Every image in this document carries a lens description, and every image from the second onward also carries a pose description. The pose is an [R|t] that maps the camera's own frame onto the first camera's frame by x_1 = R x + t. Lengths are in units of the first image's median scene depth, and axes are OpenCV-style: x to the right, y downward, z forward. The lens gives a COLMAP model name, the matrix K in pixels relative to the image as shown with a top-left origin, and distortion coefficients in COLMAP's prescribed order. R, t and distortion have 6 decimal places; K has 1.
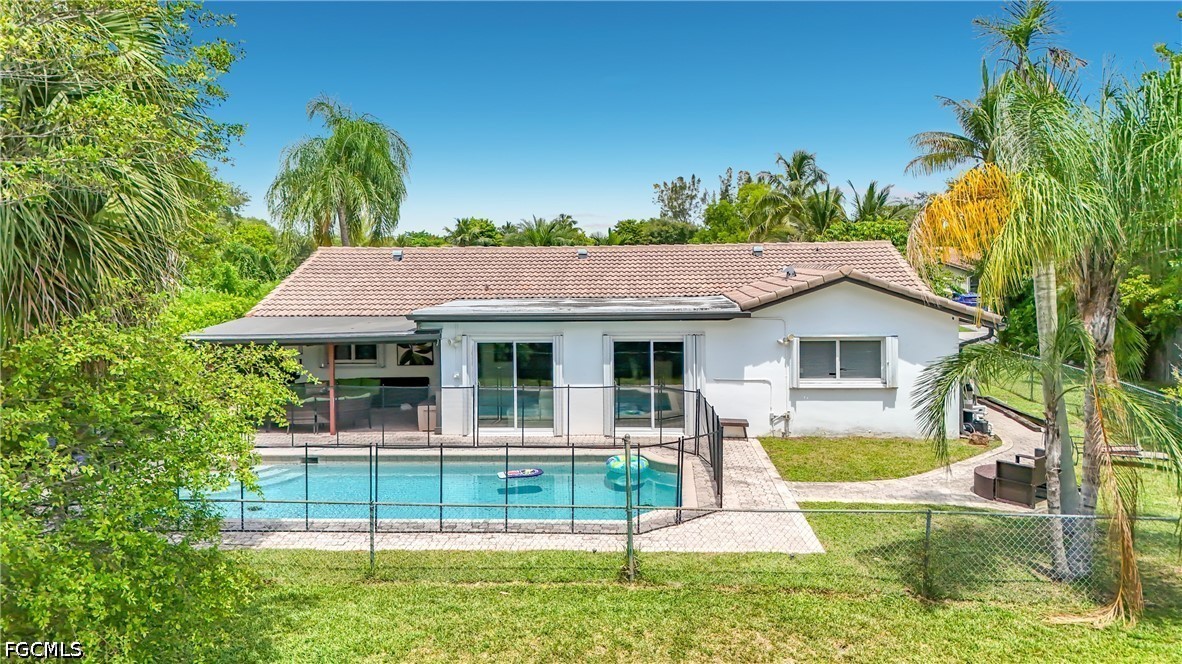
lens RADIAL K [[913.0, 0, 587.2], [0, 913.0, 274.6], [0, 0, 1]] dist [0.049838, -0.005922]
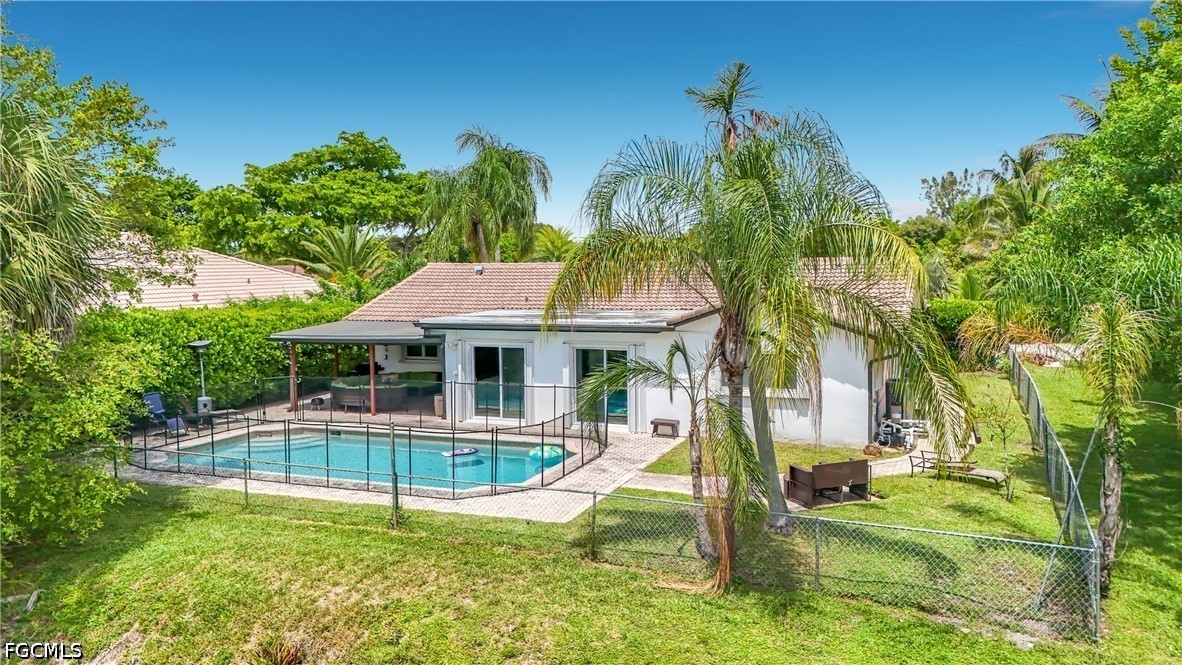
lens RADIAL K [[913.0, 0, 587.2], [0, 913.0, 275.1], [0, 0, 1]] dist [0.049838, -0.005922]
pose [[0.943592, 0.001782, -0.331104, 0.438428], [-0.000605, 0.999993, 0.003657, -0.026292], [0.331109, -0.003251, 0.943587, -0.106952]]
